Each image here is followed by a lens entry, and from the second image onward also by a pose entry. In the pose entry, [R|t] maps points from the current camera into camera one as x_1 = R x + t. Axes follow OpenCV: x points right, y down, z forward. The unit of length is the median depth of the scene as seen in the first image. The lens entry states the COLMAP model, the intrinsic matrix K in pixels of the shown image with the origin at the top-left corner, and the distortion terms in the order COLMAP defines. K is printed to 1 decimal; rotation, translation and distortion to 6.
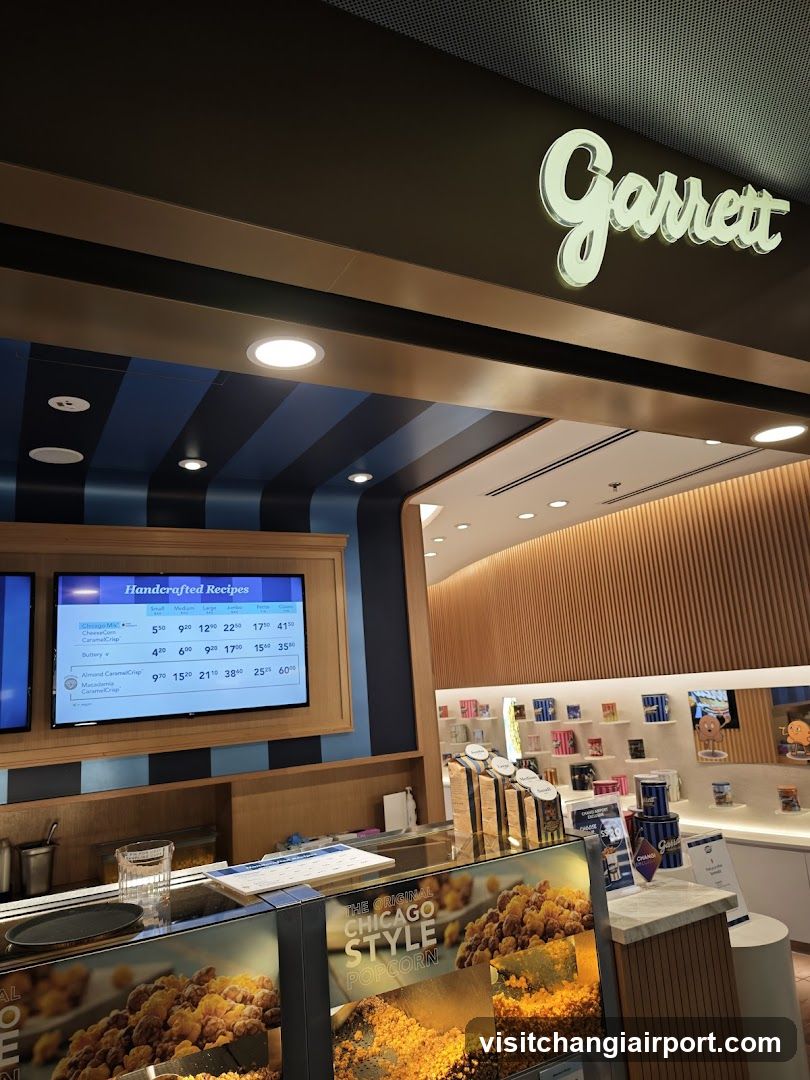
lens RADIAL K [[728.3, 0, 409.1], [0, 728.3, 542.6], [0, 0, 1]] dist [0.000221, -0.001037]
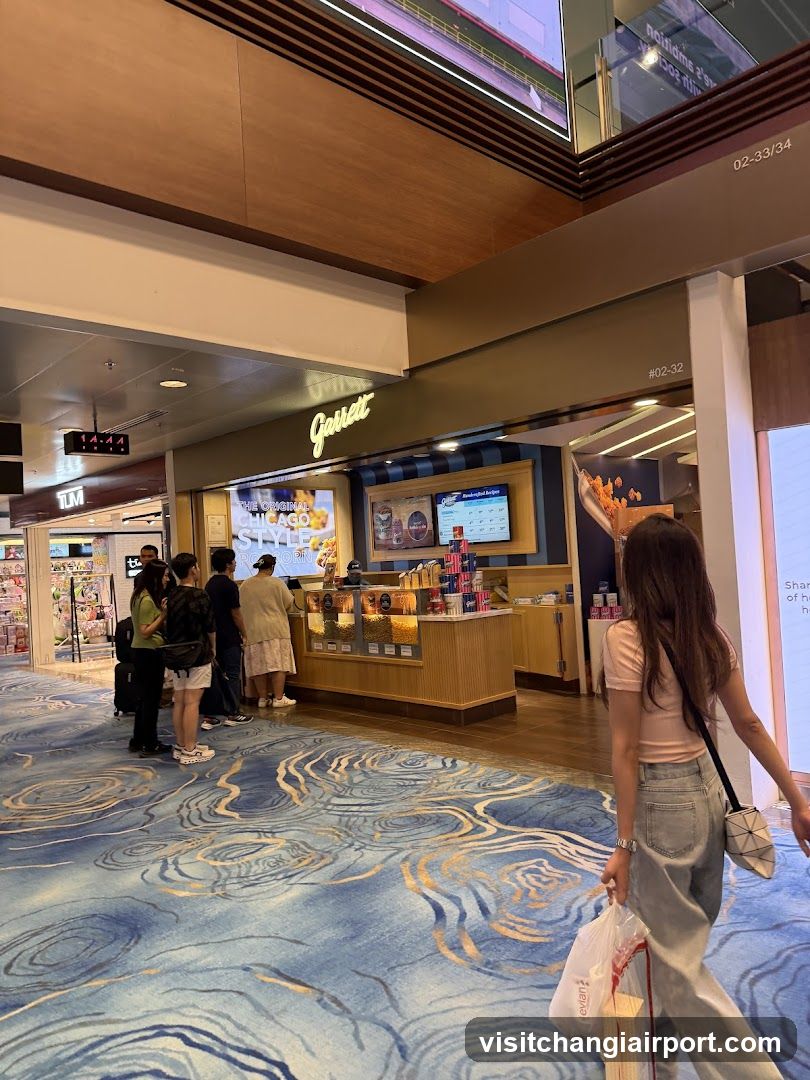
lens RADIAL K [[766.4, 0, 423.9], [0, 766.4, 543.6], [0, 0, 1]] dist [0.009051, -0.002890]
pose [[0.262092, 0.043615, -0.964057, 2.257386], [0.224369, 0.968850, 0.104830, -0.088368], [0.938598, -0.243779, 0.244141, 0.161034]]
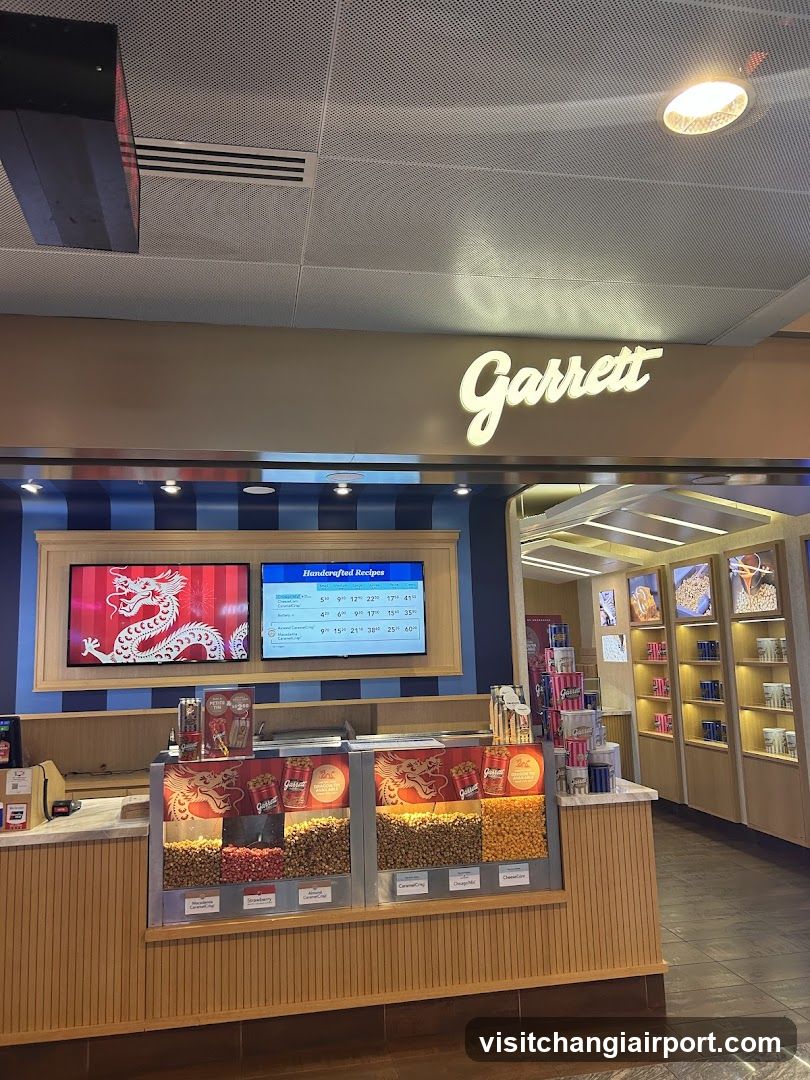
lens RADIAL K [[813.0, 0, 398.7], [0, 813.0, 545.9], [0, 0, 1]] dist [0.051162, -0.001756]
pose [[0.947020, 0.006742, -0.321105, 0.336589], [0.020708, 0.996418, 0.081995, -0.124918], [0.320508, -0.084300, 0.943487, -0.521685]]
